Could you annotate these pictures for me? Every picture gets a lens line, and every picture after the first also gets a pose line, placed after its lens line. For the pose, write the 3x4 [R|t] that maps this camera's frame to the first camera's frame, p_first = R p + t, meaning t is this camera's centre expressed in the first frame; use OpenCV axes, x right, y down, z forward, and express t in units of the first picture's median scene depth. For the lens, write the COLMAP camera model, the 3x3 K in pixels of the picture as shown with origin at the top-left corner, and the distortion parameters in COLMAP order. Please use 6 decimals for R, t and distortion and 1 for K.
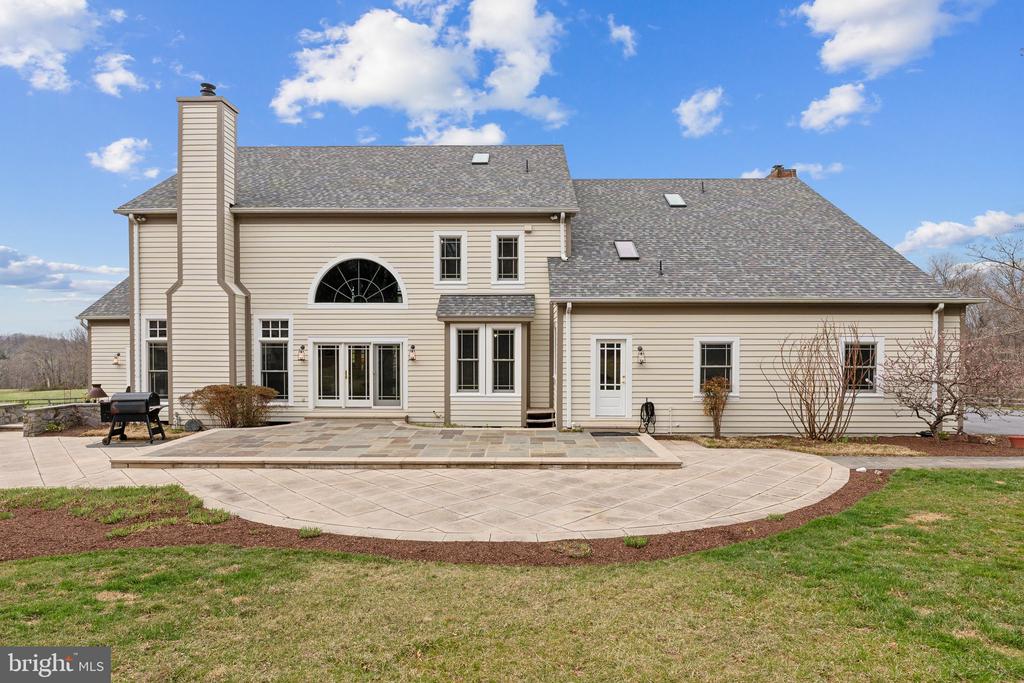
lens RADIAL K [[534.0, 0, 511.8], [0, 534.0, 360.3], [0, 0, 1]] dist [-0.002891, -0.000294]
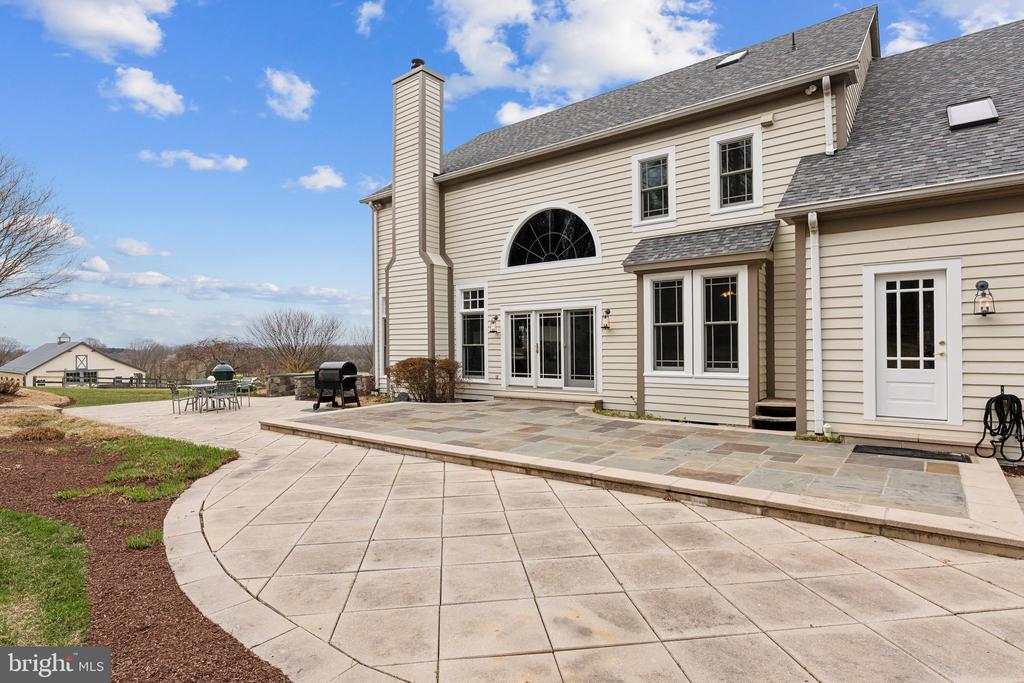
lens RADIAL K [[528.7, 0, 512.0], [0, 528.7, 341.5], [0, 0, 1]] dist [-0.001790, 0.000058]
pose [[0.807078, -0.011891, -0.590326, 0.155735], [-0.004122, 0.999659, -0.025772, 0.038936], [0.590431, 0.023233, 0.806754, 0.309548]]
